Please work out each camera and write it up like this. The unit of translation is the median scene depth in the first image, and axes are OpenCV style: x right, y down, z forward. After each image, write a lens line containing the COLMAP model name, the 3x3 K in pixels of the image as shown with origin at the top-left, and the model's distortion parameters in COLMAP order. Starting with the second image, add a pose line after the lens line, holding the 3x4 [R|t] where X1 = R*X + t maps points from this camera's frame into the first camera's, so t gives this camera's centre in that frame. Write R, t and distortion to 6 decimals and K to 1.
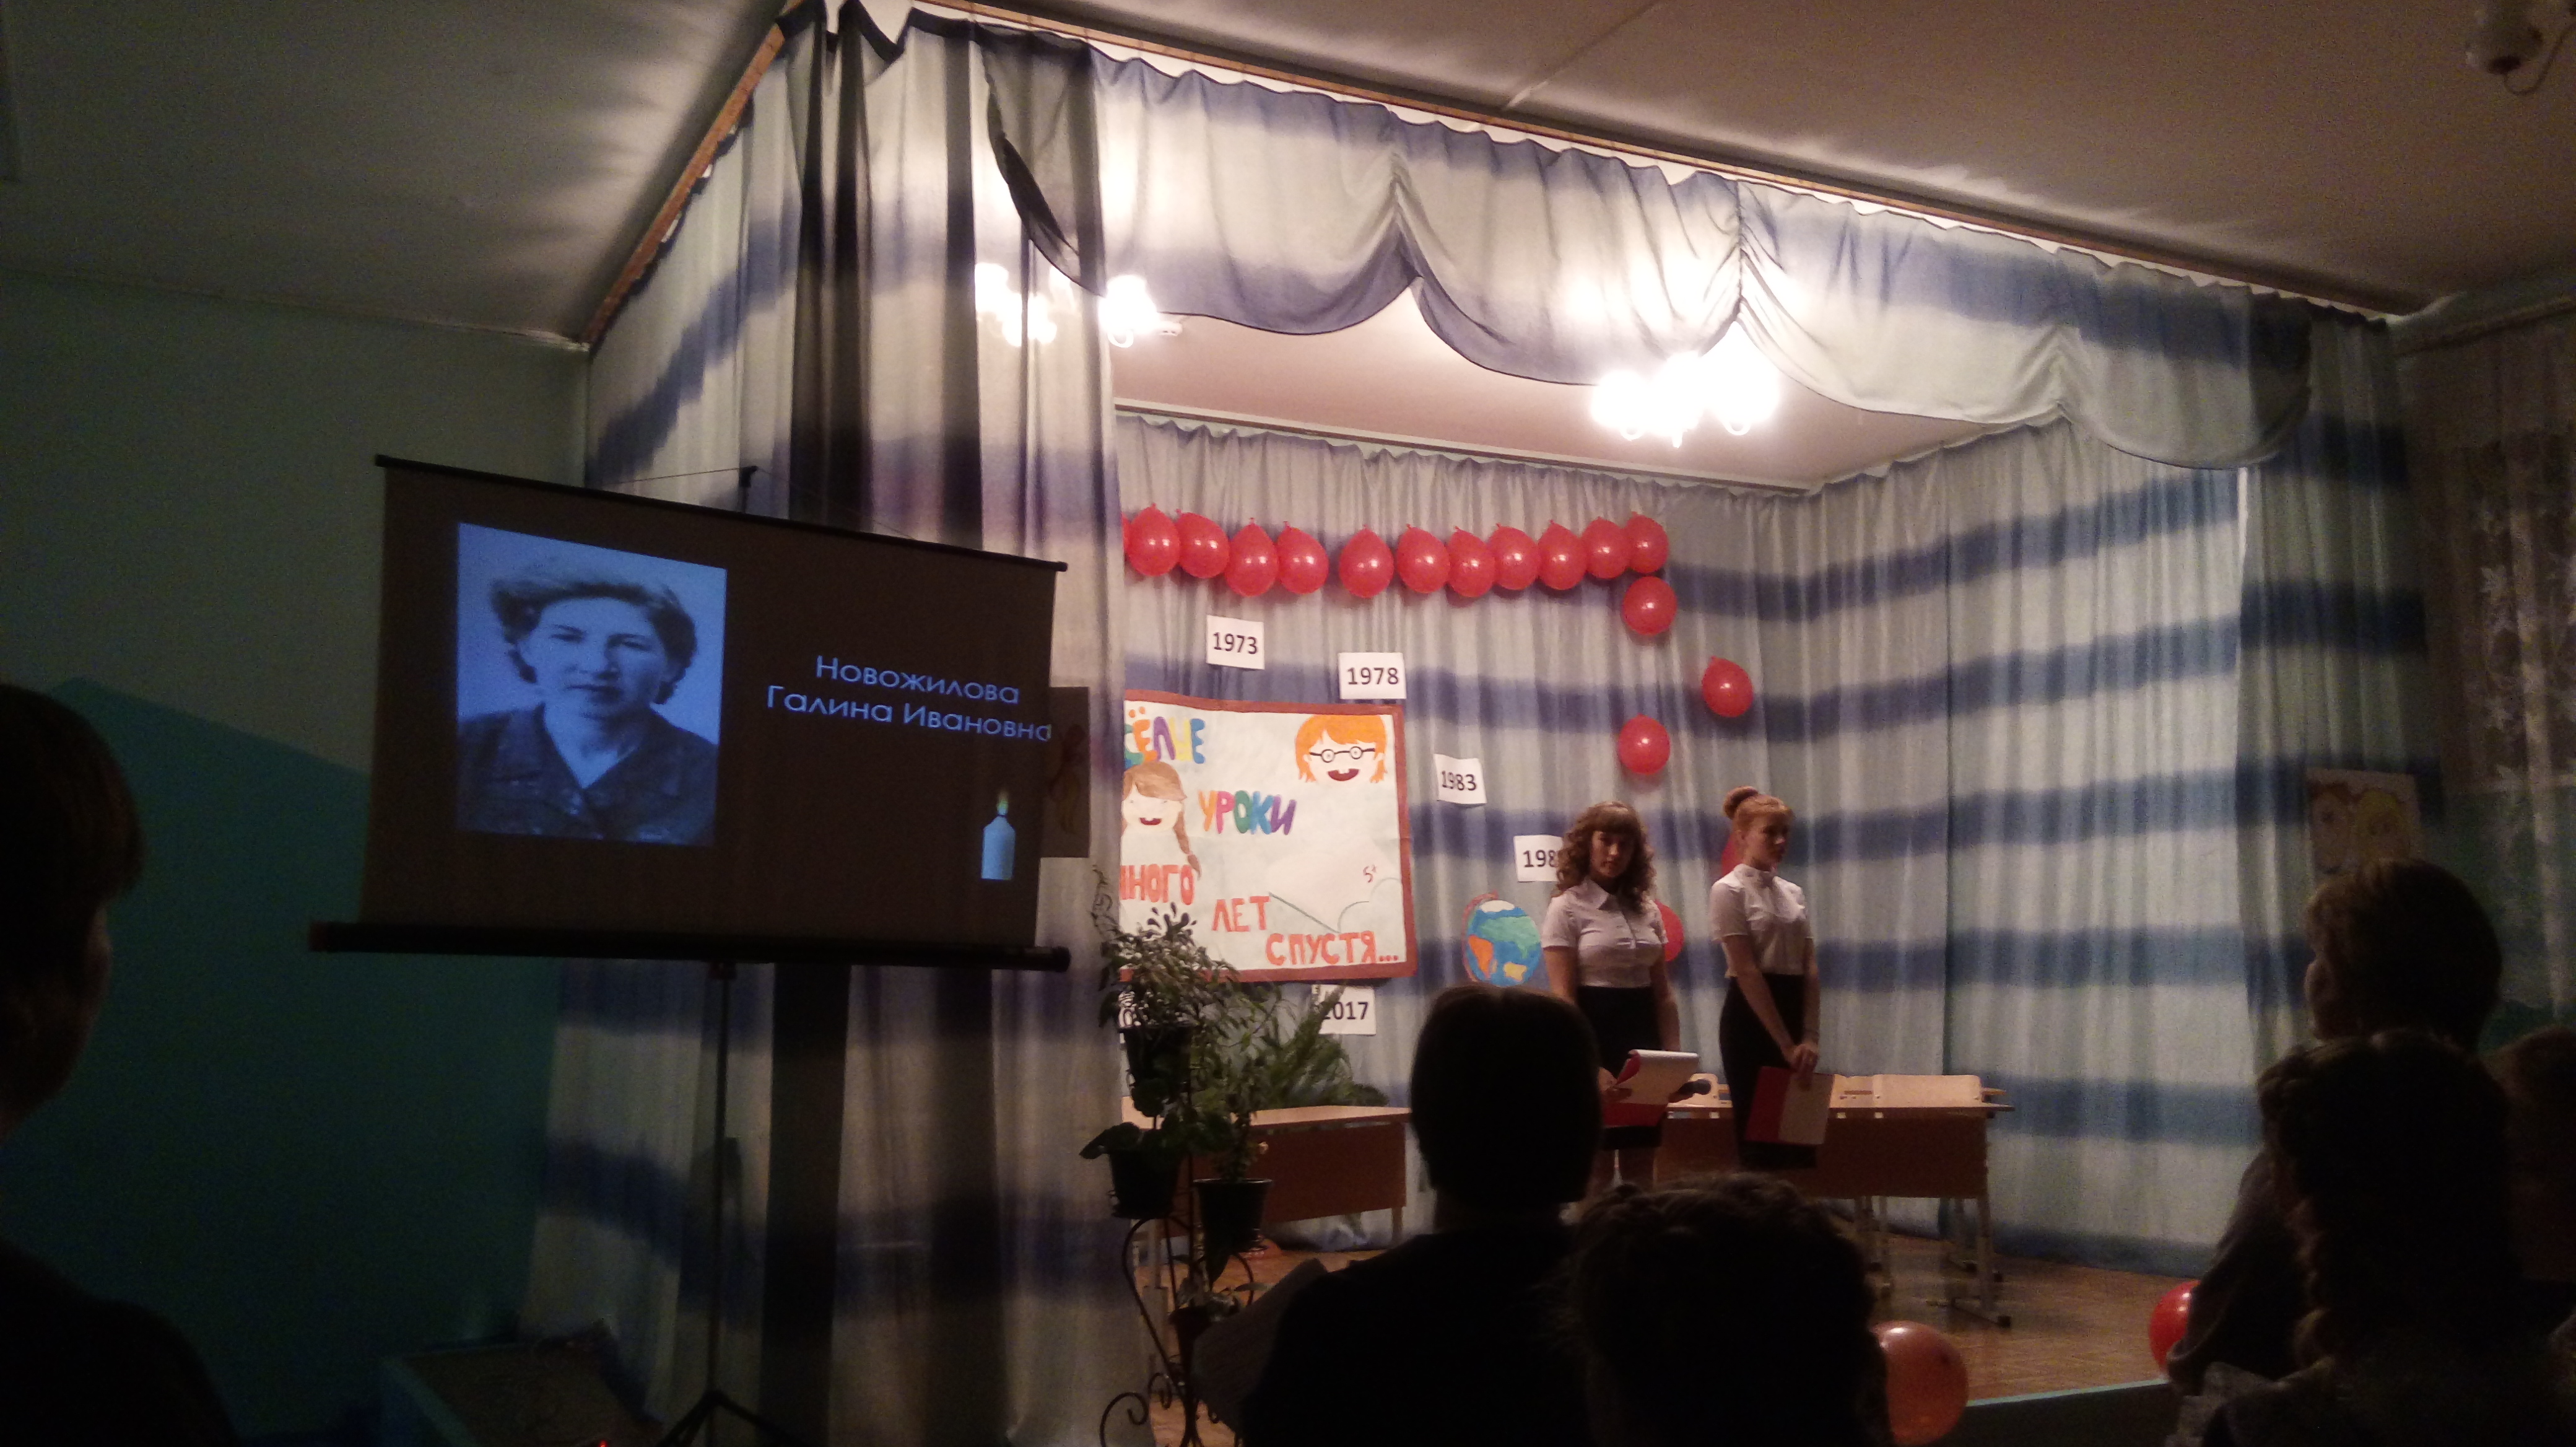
lens RADIAL K [[2090.2, 0, 1267.3], [0, 2090.2, 739.4], [0, 0, 1]] dist [0.114677, -0.179557]
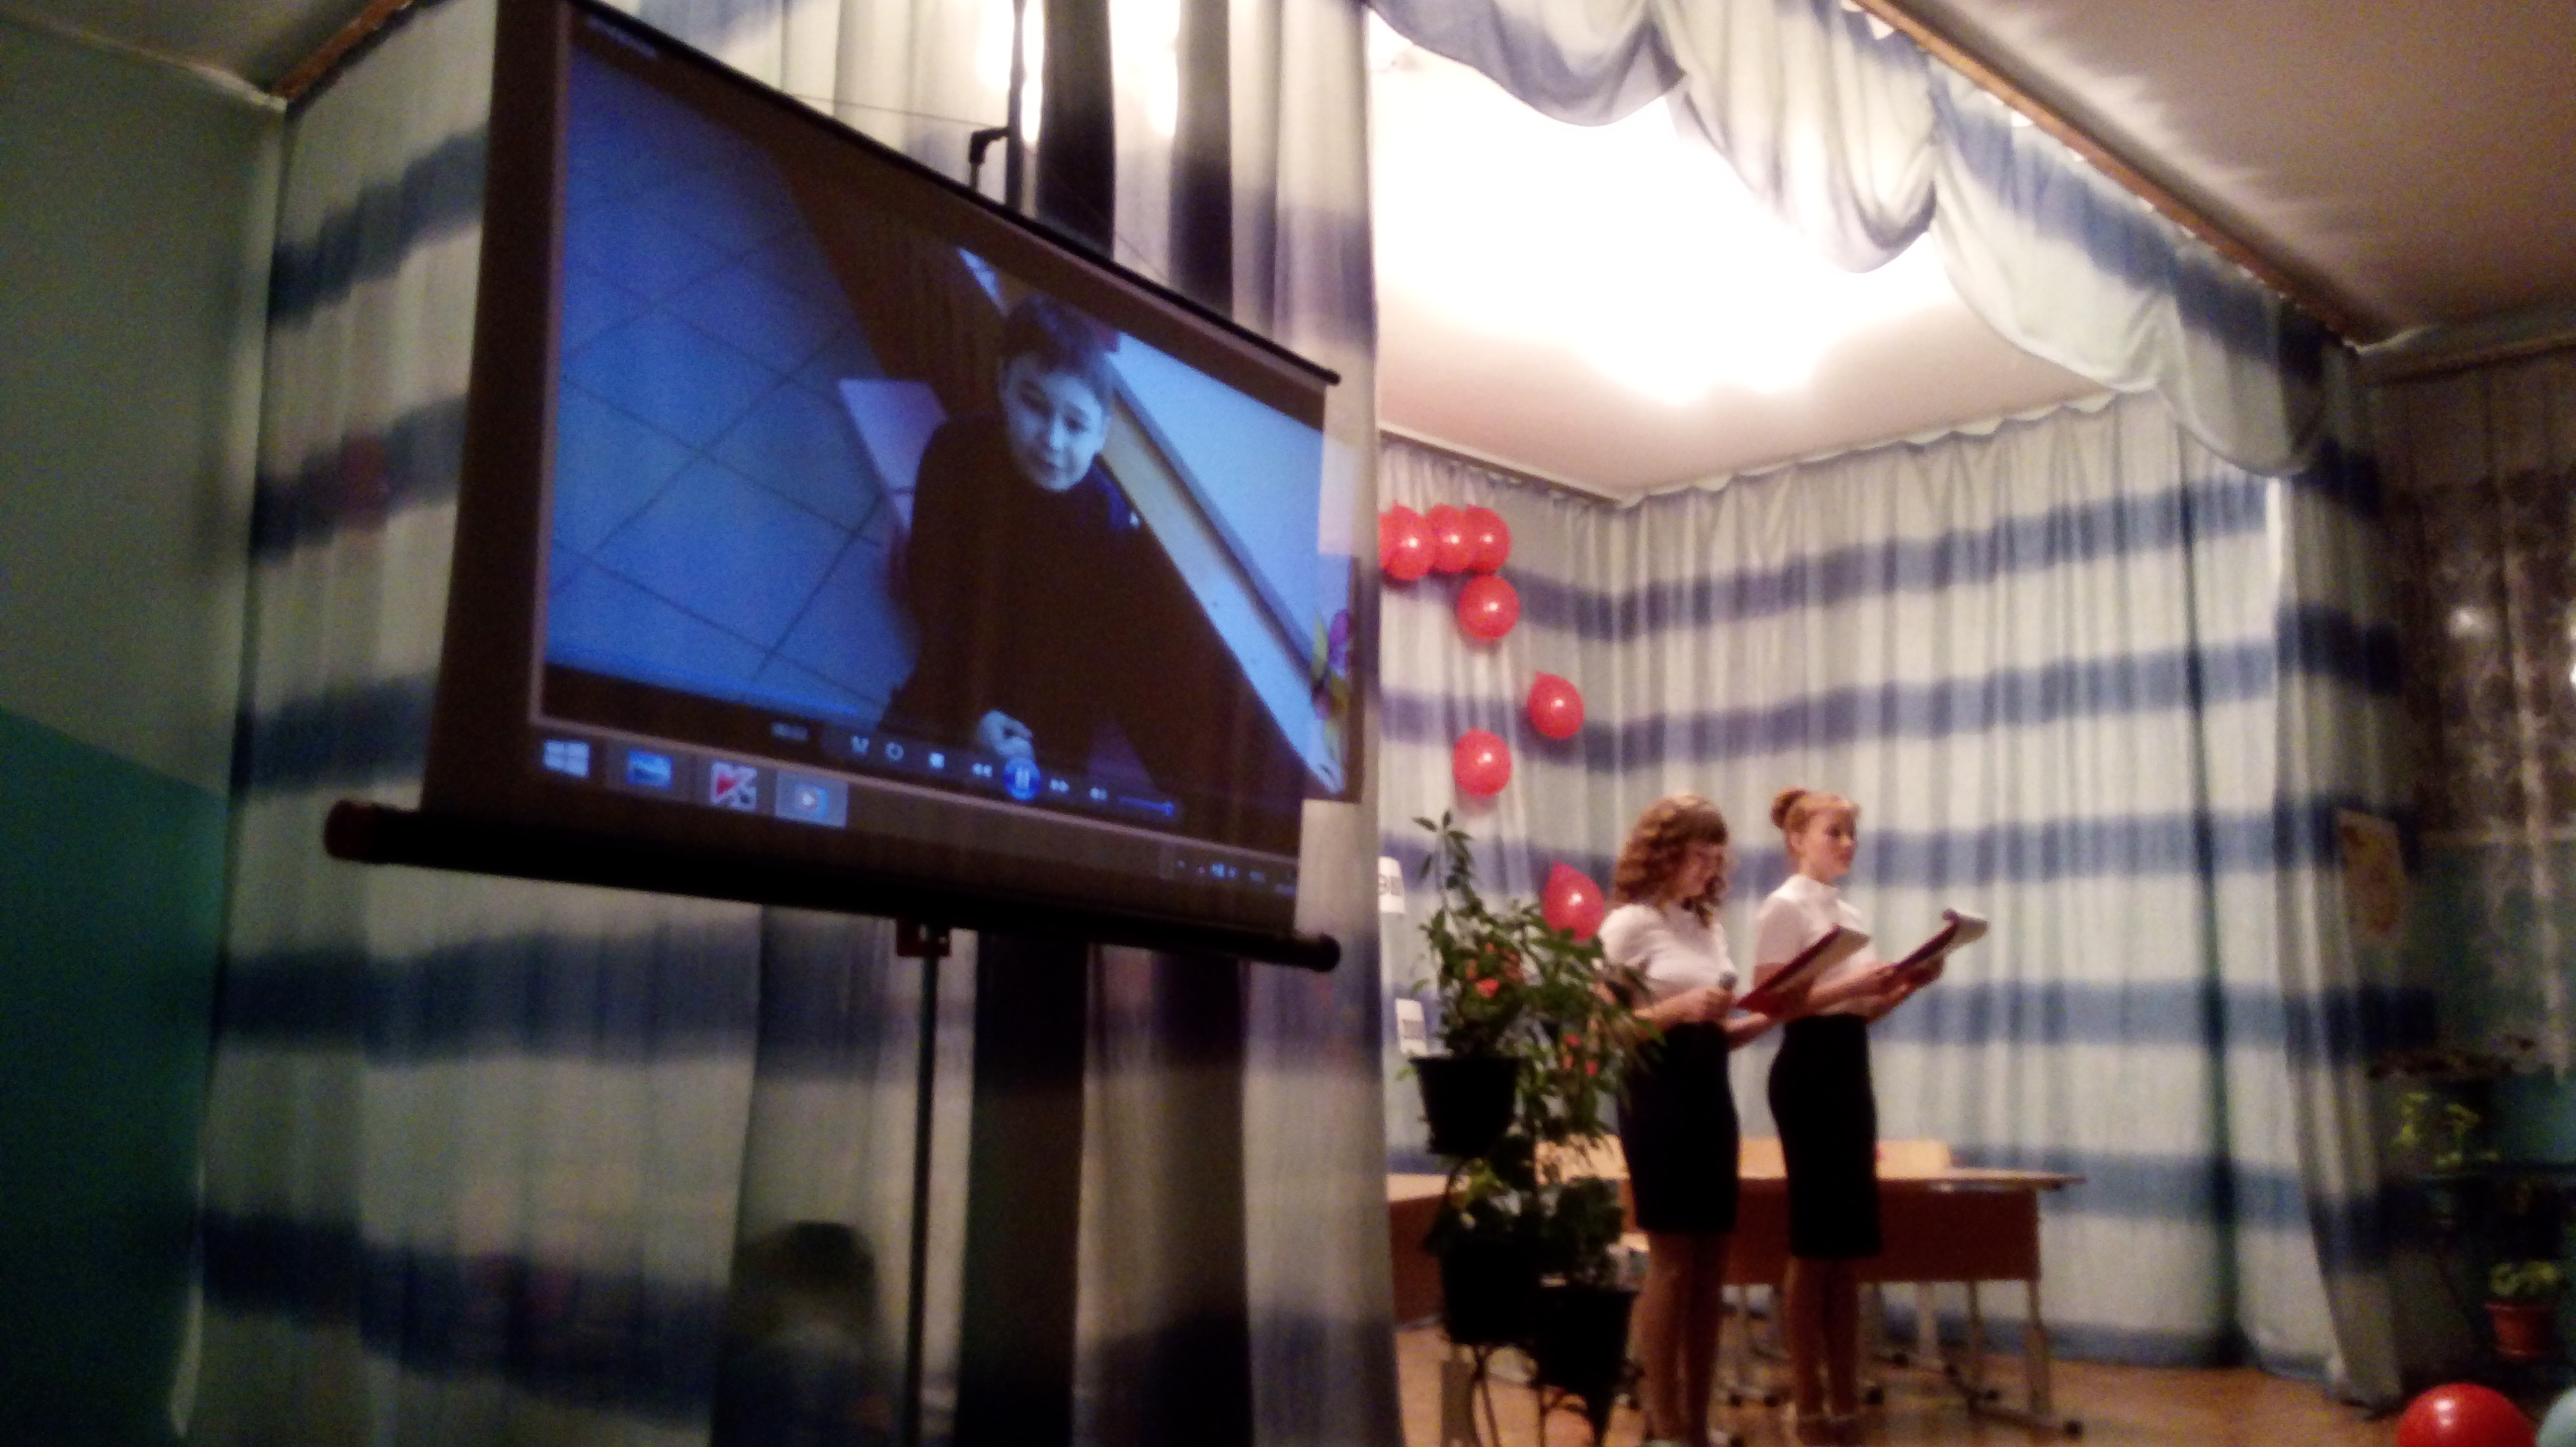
lens RADIAL K [[2090.2, 0, 1268.1], [0, 2090.2, 735.3], [0, 0, 1]] dist [0.114677, -0.179557]
pose [[0.956371, 0.061619, 0.285583, -0.169129], [-0.051909, 0.997791, -0.041454, 0.034459], [-0.287507, 0.024822, 0.957457, 0.194717]]
